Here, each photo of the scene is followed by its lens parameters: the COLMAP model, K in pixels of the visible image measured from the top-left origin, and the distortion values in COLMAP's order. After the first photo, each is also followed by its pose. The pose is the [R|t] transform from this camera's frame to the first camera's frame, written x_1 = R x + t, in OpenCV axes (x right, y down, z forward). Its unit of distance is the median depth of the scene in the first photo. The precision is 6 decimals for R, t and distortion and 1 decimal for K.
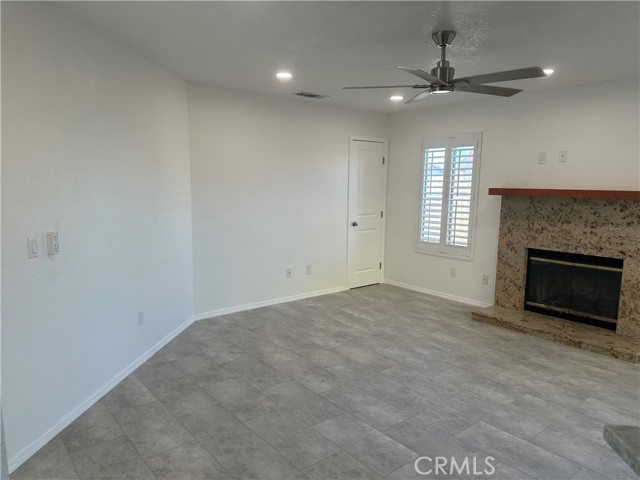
lens RADIAL K [[451.3, 0, 320.0], [0, 451.3, 240.0], [0, 0, 1]] dist [0.068351, -0.081931]
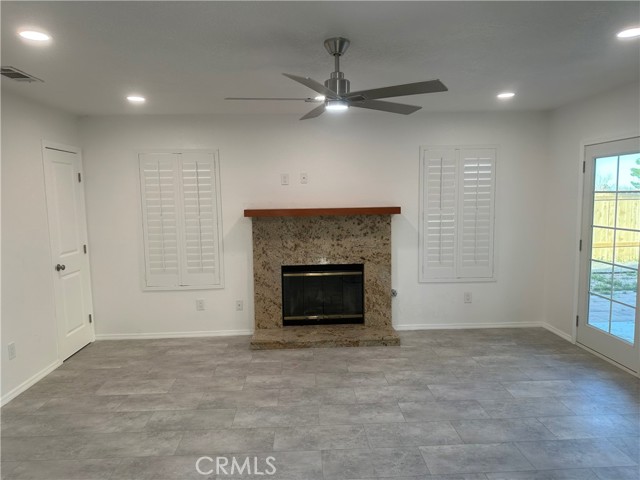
lens RADIAL K [[451.3, 0, 320.0], [0, 451.3, 240.0], [0, 0, 1]] dist [0.068351, -0.081931]
pose [[0.594940, -0.101702, 0.797310, -0.327303], [0.127049, 0.991391, 0.031656, -0.067148], [-0.793666, 0.082464, 0.602739, 0.339649]]
